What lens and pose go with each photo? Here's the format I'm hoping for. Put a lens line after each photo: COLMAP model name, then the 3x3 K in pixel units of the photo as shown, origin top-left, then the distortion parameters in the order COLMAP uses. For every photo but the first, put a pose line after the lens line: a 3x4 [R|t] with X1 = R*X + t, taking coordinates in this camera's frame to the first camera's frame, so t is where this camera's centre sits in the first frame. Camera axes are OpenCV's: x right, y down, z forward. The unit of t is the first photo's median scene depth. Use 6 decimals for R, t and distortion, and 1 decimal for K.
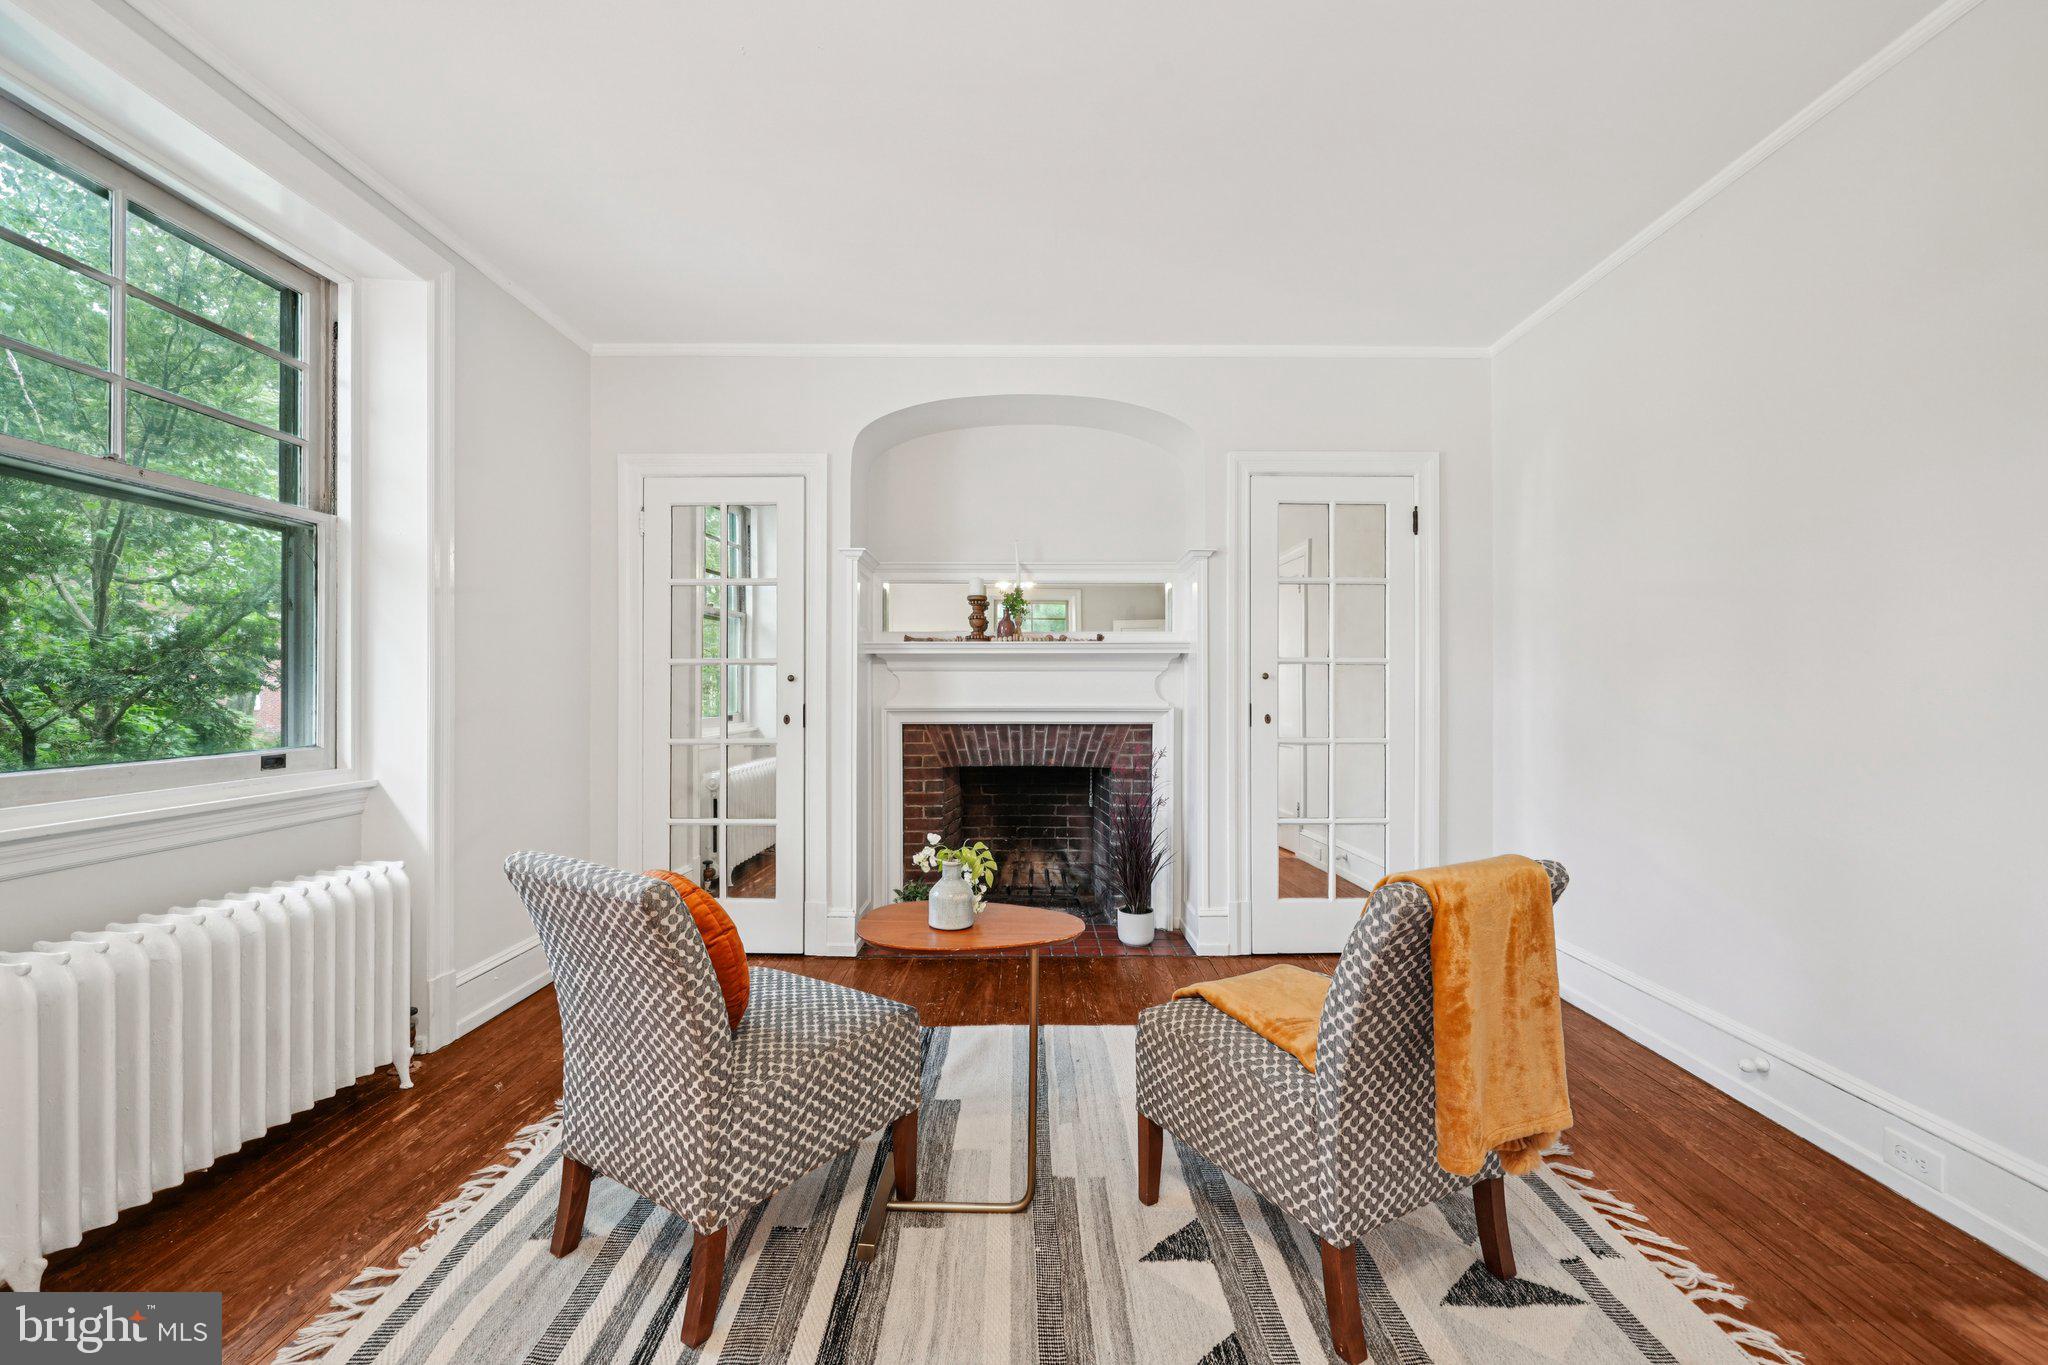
lens RADIAL K [[818.0, 0, 1025.2], [0, 818.0, 683.4], [0, 0, 1]] dist [0.001260, 0.000270]
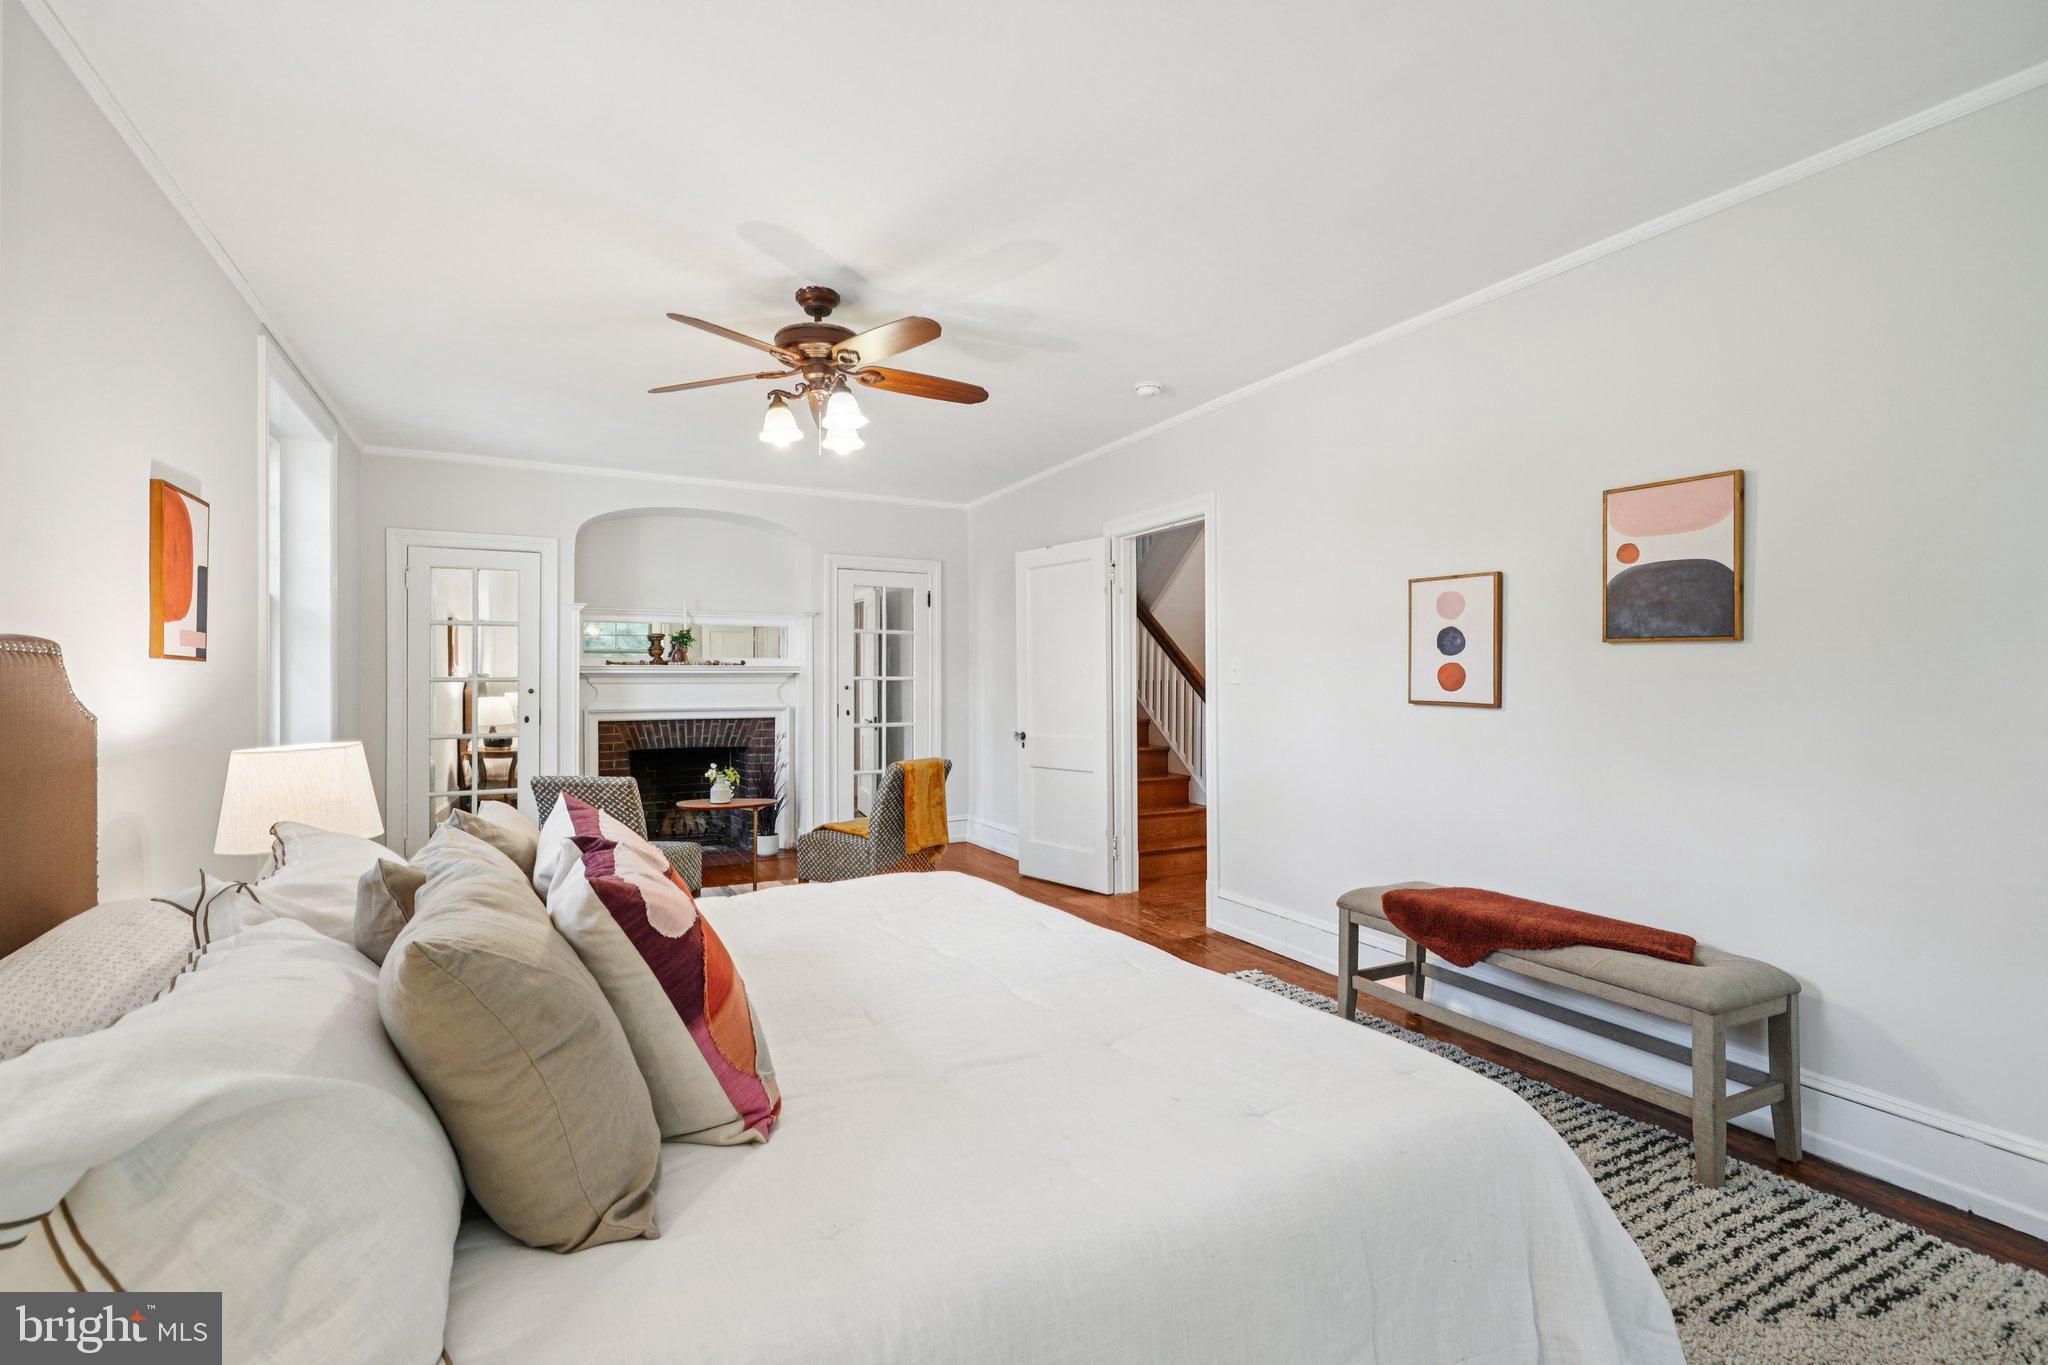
lens RADIAL K [[954.9, 0, 1024.1], [0, 954.9, 676.6], [0, 0, 1]] dist [0.002312, -0.000312]
pose [[0.885416, 0.000235, 0.464799, -0.270186], [-0.001719, 0.999995, 0.002769, -0.034521], [-0.464796, -0.003251, 0.885412, -0.831995]]
